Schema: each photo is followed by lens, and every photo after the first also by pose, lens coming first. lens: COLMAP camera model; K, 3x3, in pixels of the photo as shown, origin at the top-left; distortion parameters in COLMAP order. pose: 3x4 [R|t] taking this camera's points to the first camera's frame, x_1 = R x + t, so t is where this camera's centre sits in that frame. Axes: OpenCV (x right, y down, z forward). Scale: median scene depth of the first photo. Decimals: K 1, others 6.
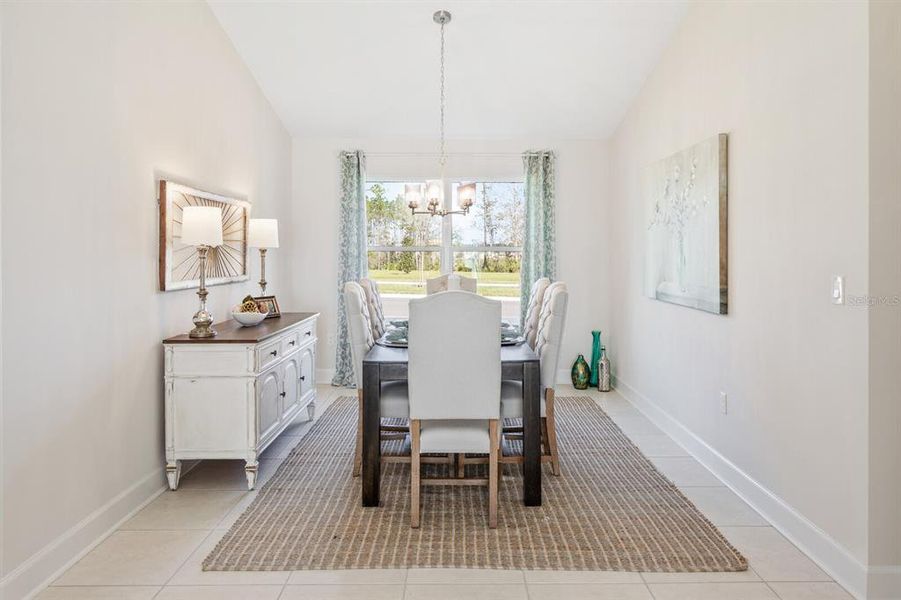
lens RADIAL K [[589.8, 0, 472.6], [0, 589.8, 260.5], [0, 0, 1]] dist [0.003379, 0.001823]
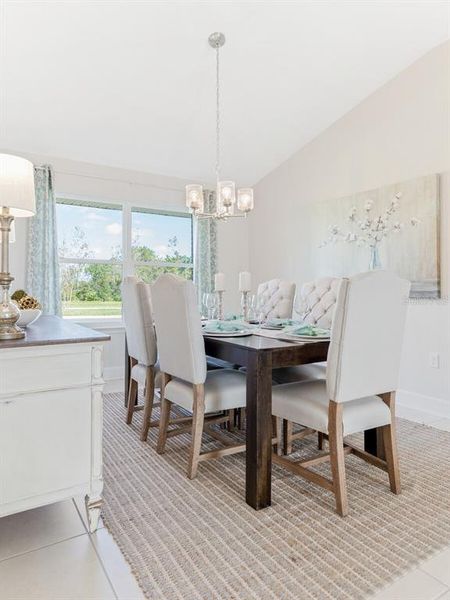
lens RADIAL K [[372.4, 0, 223.5], [0, 372.4, 288.7], [0, 0, 1]] dist [0.005318, 0.000403]
pose [[0.850551, 0.006032, 0.525858, -0.474140], [0.000880, 0.999916, -0.012893, 0.074280], [-0.525891, 0.011429, 0.850475, 0.476090]]
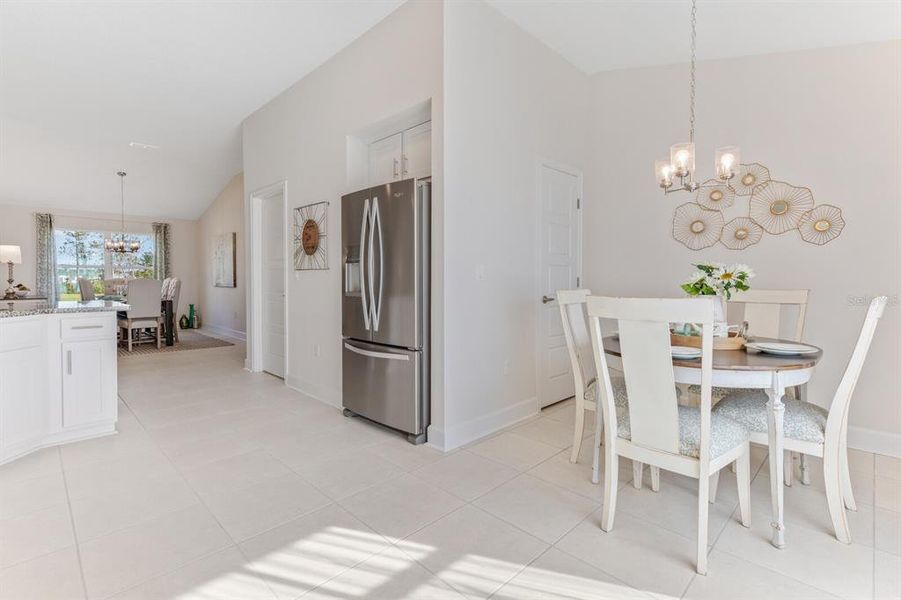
lens RADIAL K [[465.5, 0, 450.9], [0, 465.5, 293.5], [0, 0, 1]] dist [0.001011, 0.000625]
pose [[0.754134, -0.013938, 0.656572, -0.355482], [0.003331, 0.999843, 0.017399, 0.081248], [-0.656712, -0.010934, 0.754062, -1.672418]]
